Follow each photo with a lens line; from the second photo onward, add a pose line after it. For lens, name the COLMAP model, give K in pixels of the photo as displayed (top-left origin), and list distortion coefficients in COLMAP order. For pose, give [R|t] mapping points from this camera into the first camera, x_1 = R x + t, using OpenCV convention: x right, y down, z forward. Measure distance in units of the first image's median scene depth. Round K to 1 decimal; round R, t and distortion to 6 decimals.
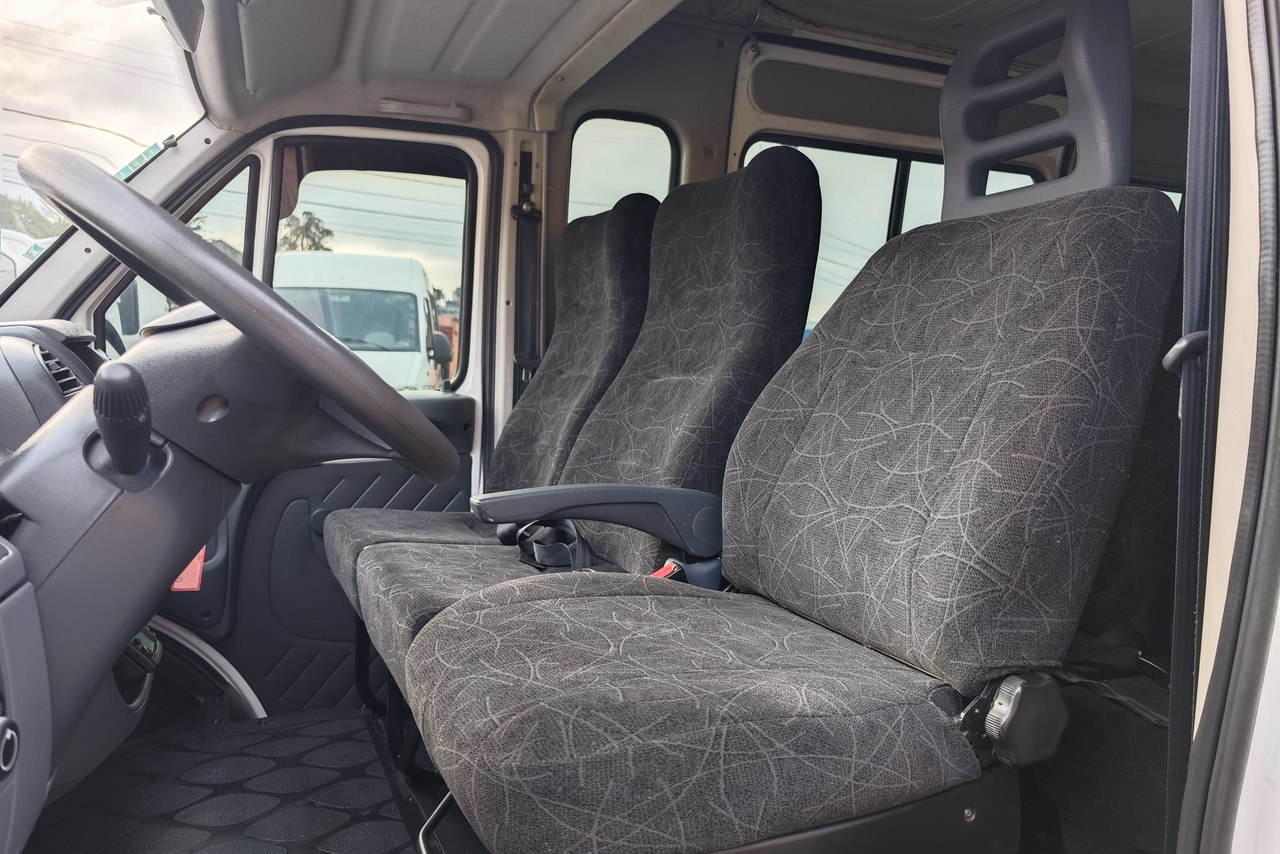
lens RADIAL K [[812.3, 0, 640.0], [0, 812.3, 427.0], [0, 0, 1]] dist [-0.001283, -0.002094]
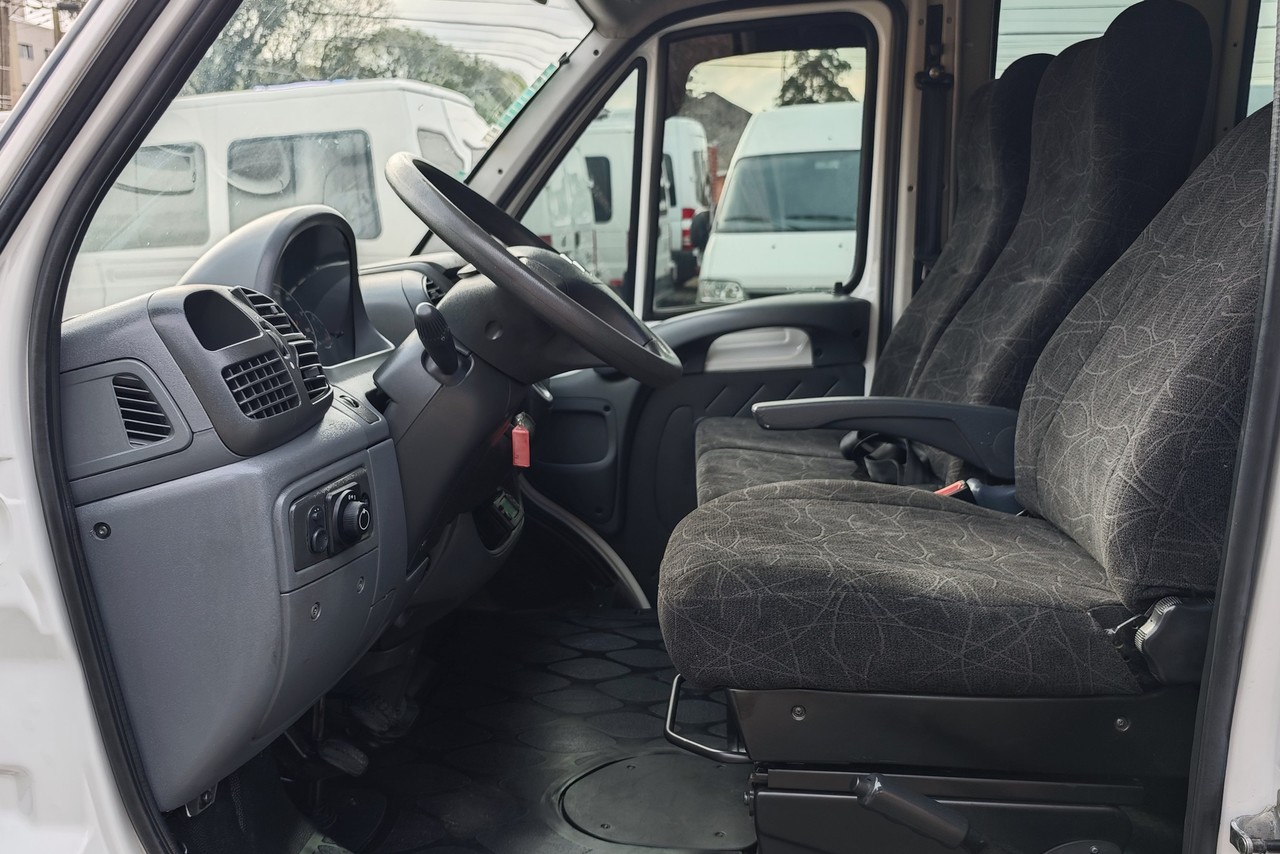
lens RADIAL K [[987.0, 0, 640.0], [0, 987.0, 427.0], [0, 0, 1]] dist [-0.001797, -0.006005]
pose [[0.879227, 0.048428, -0.473935, 0.294889], [-0.001637, 0.995121, 0.098648, -0.013173], [0.476400, -0.085958, 0.875016, -0.234411]]
